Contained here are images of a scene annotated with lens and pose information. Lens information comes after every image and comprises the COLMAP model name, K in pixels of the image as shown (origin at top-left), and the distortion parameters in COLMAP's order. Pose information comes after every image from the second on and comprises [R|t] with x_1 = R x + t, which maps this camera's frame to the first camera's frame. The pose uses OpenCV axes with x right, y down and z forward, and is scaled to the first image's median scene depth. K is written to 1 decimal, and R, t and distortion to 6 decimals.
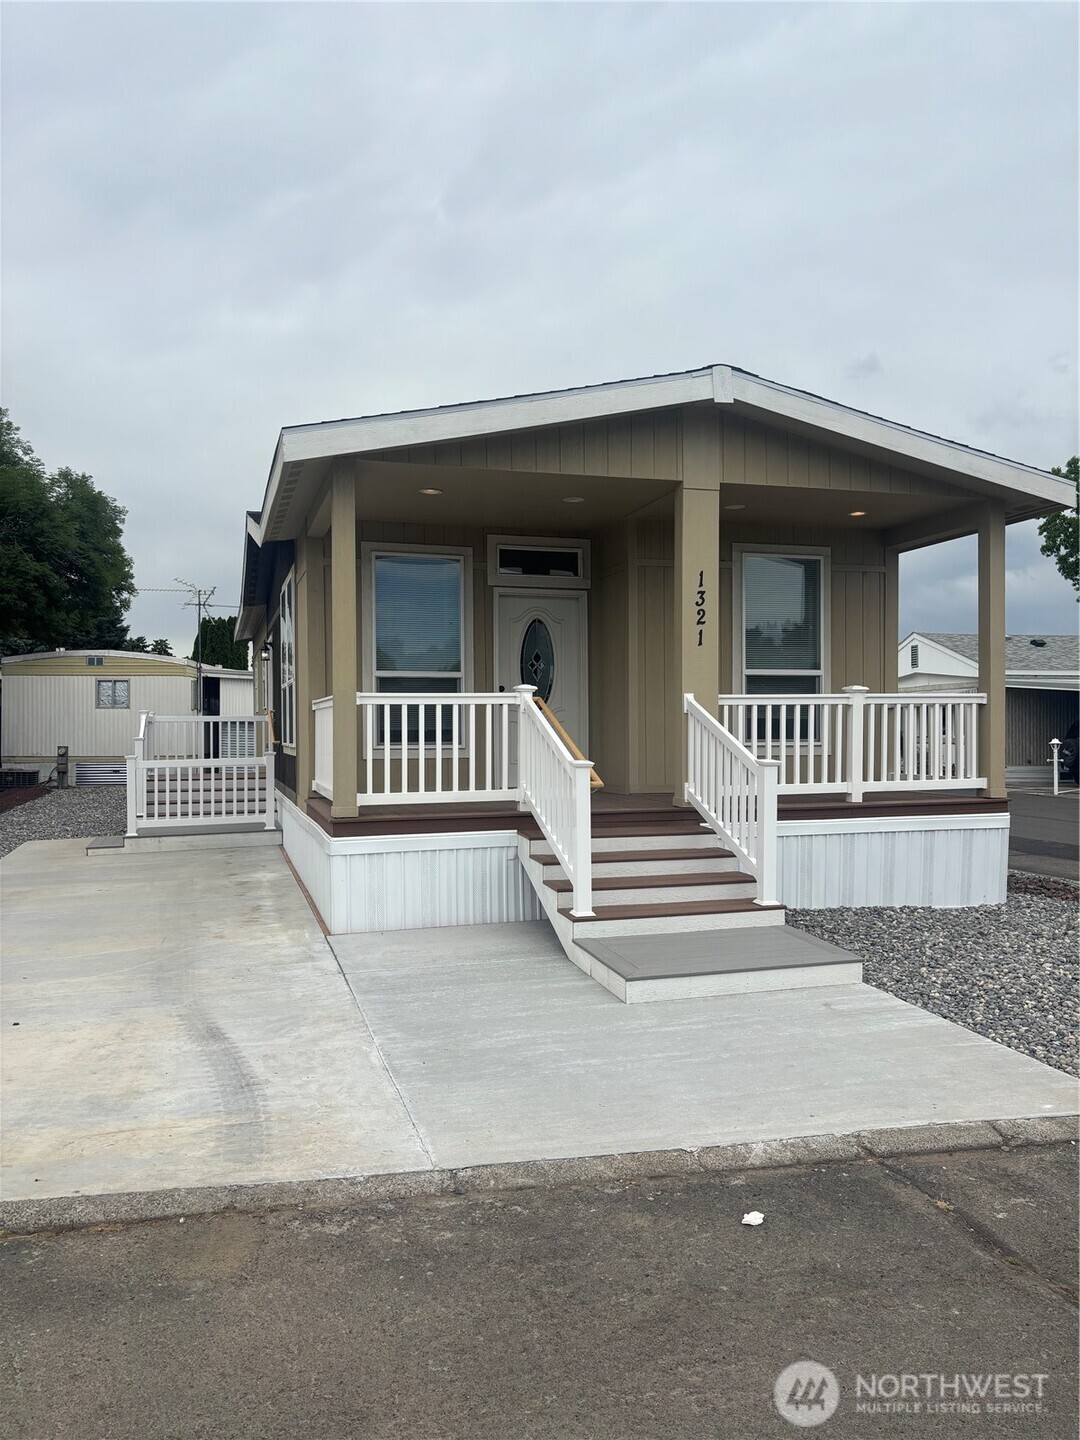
lens RADIAL K [[1078.2, 0, 550.8], [0, 1078.2, 734.3], [0, 0, 1]] dist [0.045011, -0.055325]
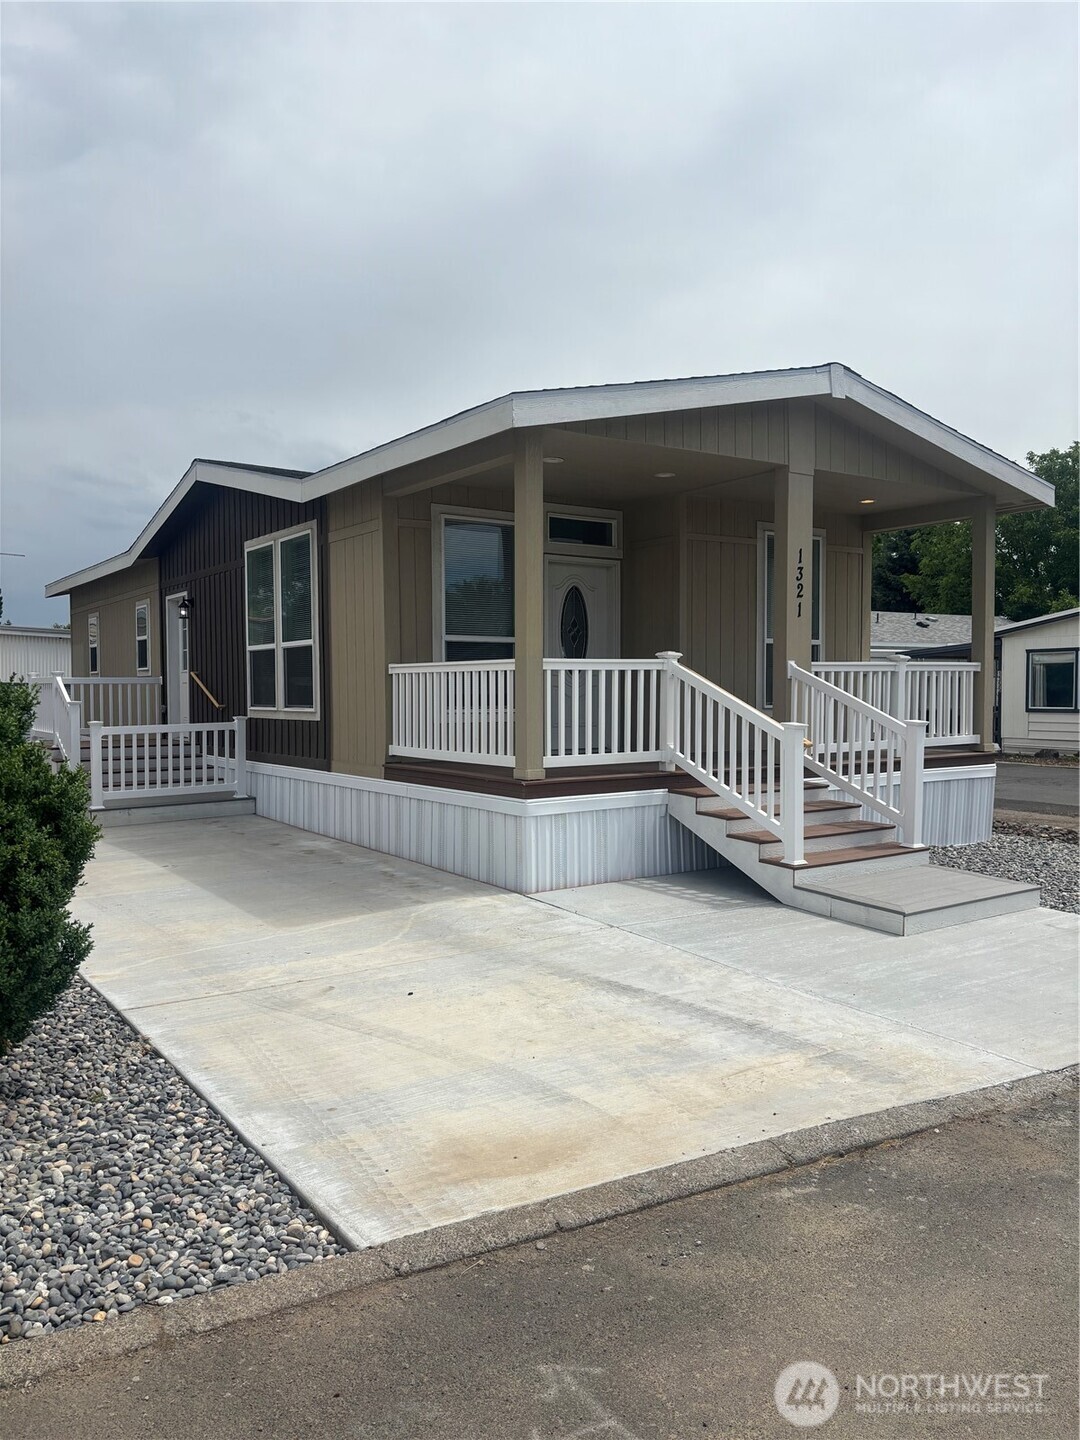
lens RADIAL K [[1078.2, 0, 543.0], [0, 1078.2, 722.3], [0, 0, 1]] dist [0.045011, -0.055325]
pose [[0.953870, -0.007681, 0.300122, -0.442736], [0.000339, 0.999700, 0.024510, -0.002033], [-0.300220, -0.023277, 0.953586, 0.024243]]
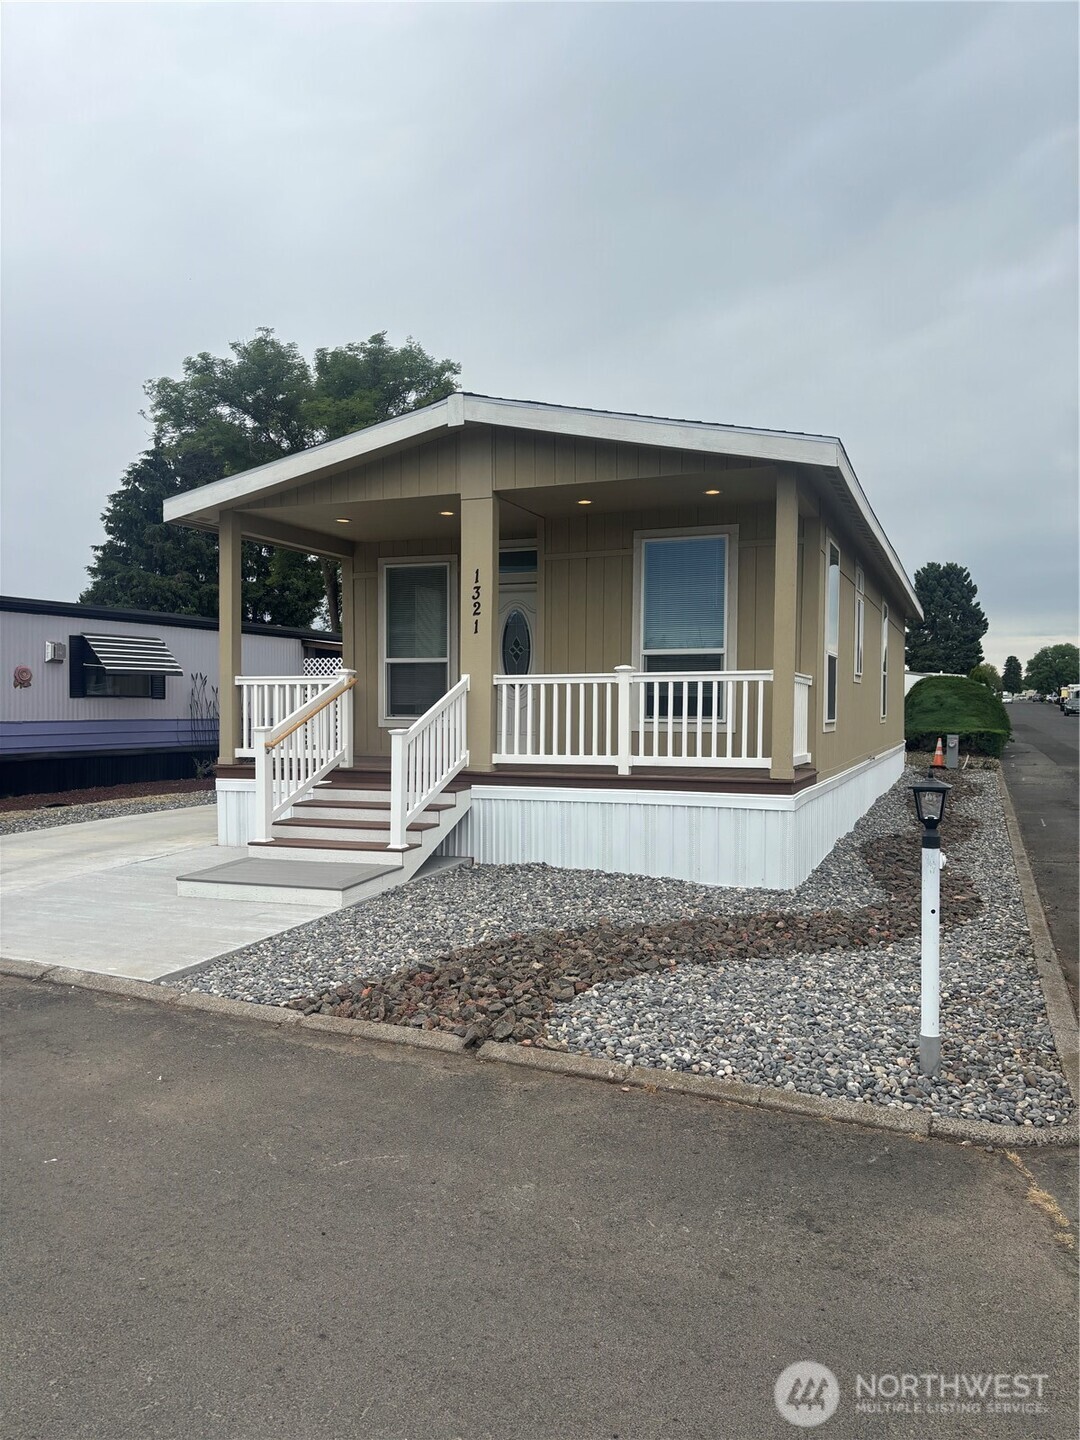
lens RADIAL K [[1078.2, 0, 553.3], [0, 1078.2, 753.2], [0, 0, 1]] dist [0.045011, -0.055325]
pose [[0.779279, 0.034459, -0.625729, 0.939905], [-0.008546, 0.998979, 0.044370, -0.005232], [0.626619, -0.029230, 0.778778, 0.137934]]
